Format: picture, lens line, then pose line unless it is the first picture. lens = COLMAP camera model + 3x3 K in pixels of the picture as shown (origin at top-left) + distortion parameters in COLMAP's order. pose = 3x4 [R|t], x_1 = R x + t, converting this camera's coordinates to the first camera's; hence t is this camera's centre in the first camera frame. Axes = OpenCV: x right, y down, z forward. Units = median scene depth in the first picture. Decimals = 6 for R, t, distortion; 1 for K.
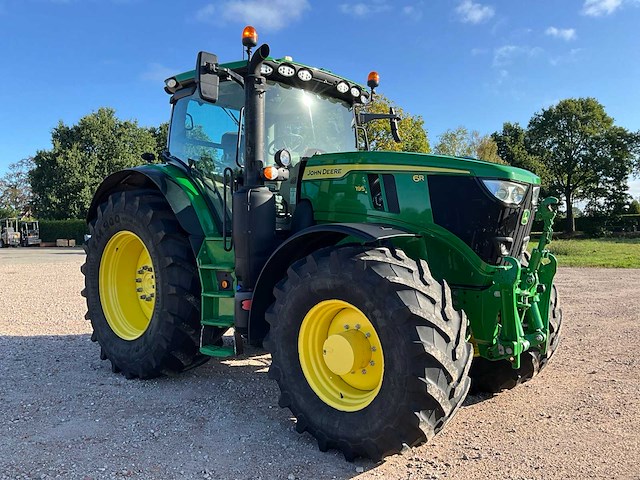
lens RADIAL K [[525.2, 0, 320.0], [0, 525.2, 240.0], [0, 0, 1]] dist [0.132879, -0.260903]
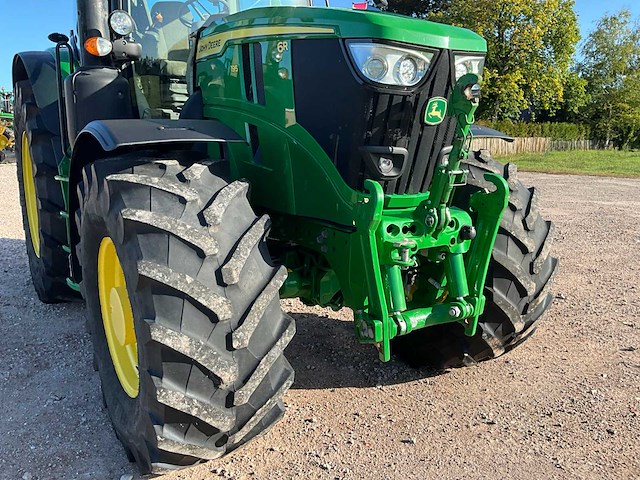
lens RADIAL K [[525.2, 0, 320.0], [0, 525.2, 240.0], [0, 0, 1]] dist [0.132879, -0.260903]
pose [[0.967431, 0.058898, -0.246188, 0.339839], [-0.013697, 0.983310, 0.181421, -0.006867], [0.252764, -0.172140, 0.952091, 0.323411]]
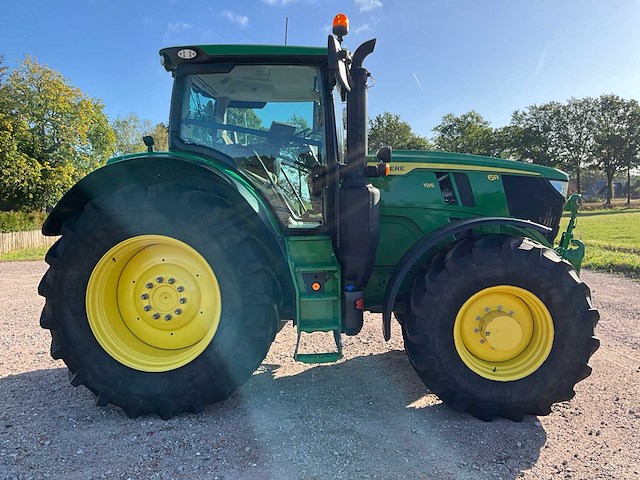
lens RADIAL K [[525.2, 0, 320.0], [0, 525.2, 240.0], [0, 0, 1]] dist [0.132879, -0.260903]
pose [[0.788938, -0.053184, 0.612167, -0.730962], [0.041376, 0.998584, 0.033432, -0.028315], [-0.613078, -0.001047, 0.790022, 0.256596]]
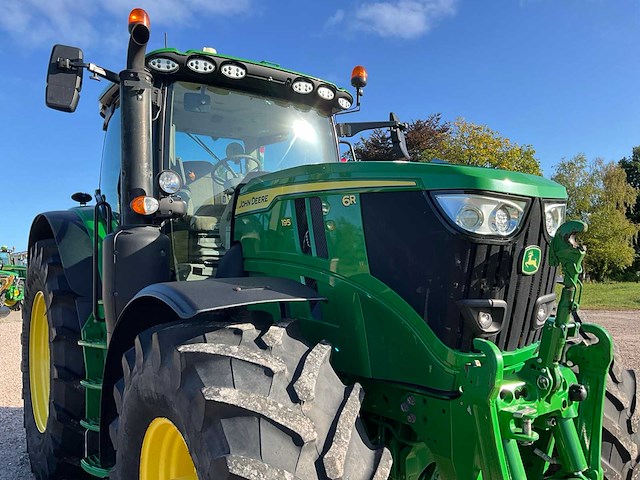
lens RADIAL K [[526.2, 0, 320.0], [0, 526.2, 240.0], [0, 0, 1]] dist [0.081084, -0.137022]
pose [[0.975840, -0.040601, -0.214680, 0.240818], [0.023045, 0.996228, -0.083661, -0.019135], [0.217267, 0.076692, 0.973095, 0.353303]]
